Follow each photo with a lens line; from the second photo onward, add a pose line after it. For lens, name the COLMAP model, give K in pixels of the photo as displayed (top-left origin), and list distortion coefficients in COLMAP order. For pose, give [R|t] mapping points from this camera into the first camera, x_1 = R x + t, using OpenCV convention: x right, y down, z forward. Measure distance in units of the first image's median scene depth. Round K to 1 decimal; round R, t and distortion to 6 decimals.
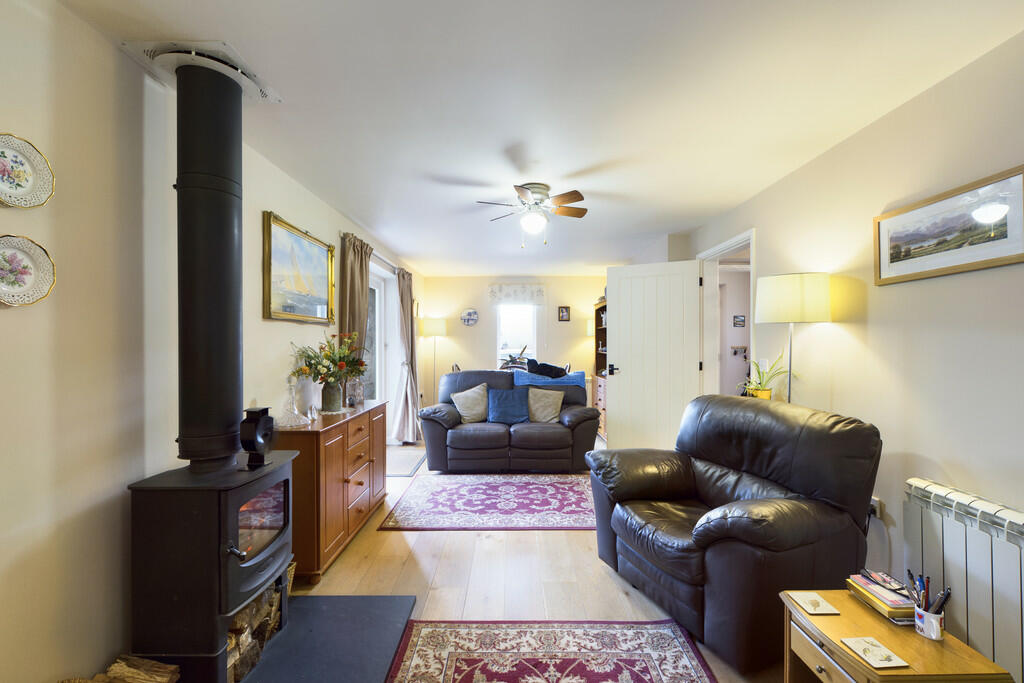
lens RADIAL K [[431.6, 0, 508.9], [0, 431.6, 341.8], [0, 0, 1]] dist [0.001031, -0.000012]
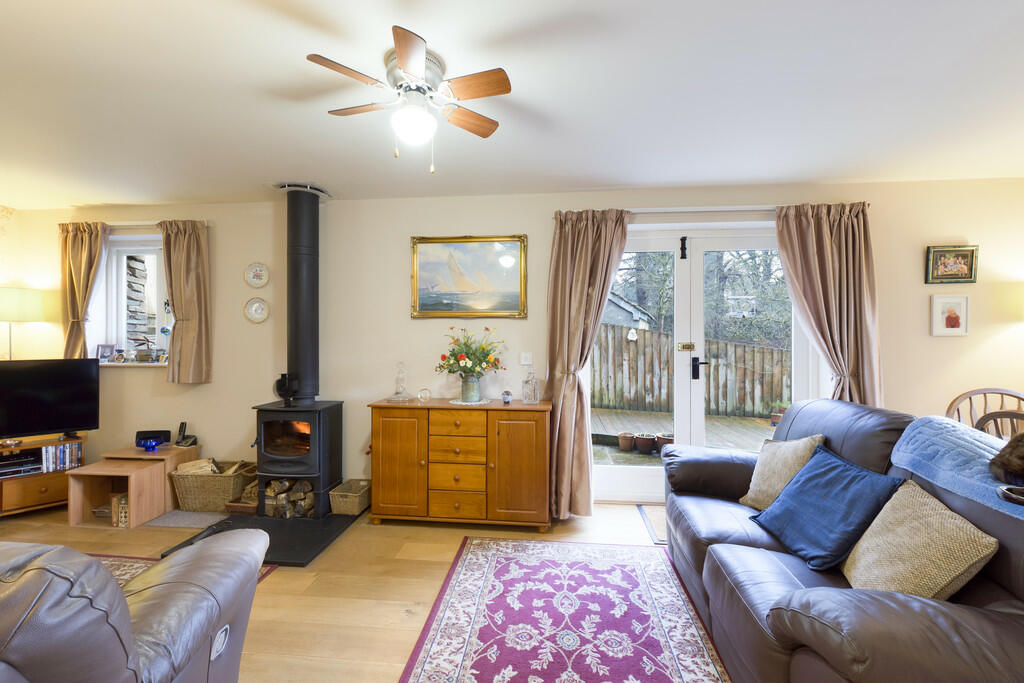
lens RADIAL K [[436.6, 0, 511.2], [0, 436.6, 343.9], [0, 0, 1]] dist [0.000217, 0.000478]
pose [[-0.098813, 0.025689, -0.994774, 0.749709], [0.004498, 0.999668, 0.025368, -0.006899], [0.995096, -0.001968, -0.098896, 1.455671]]
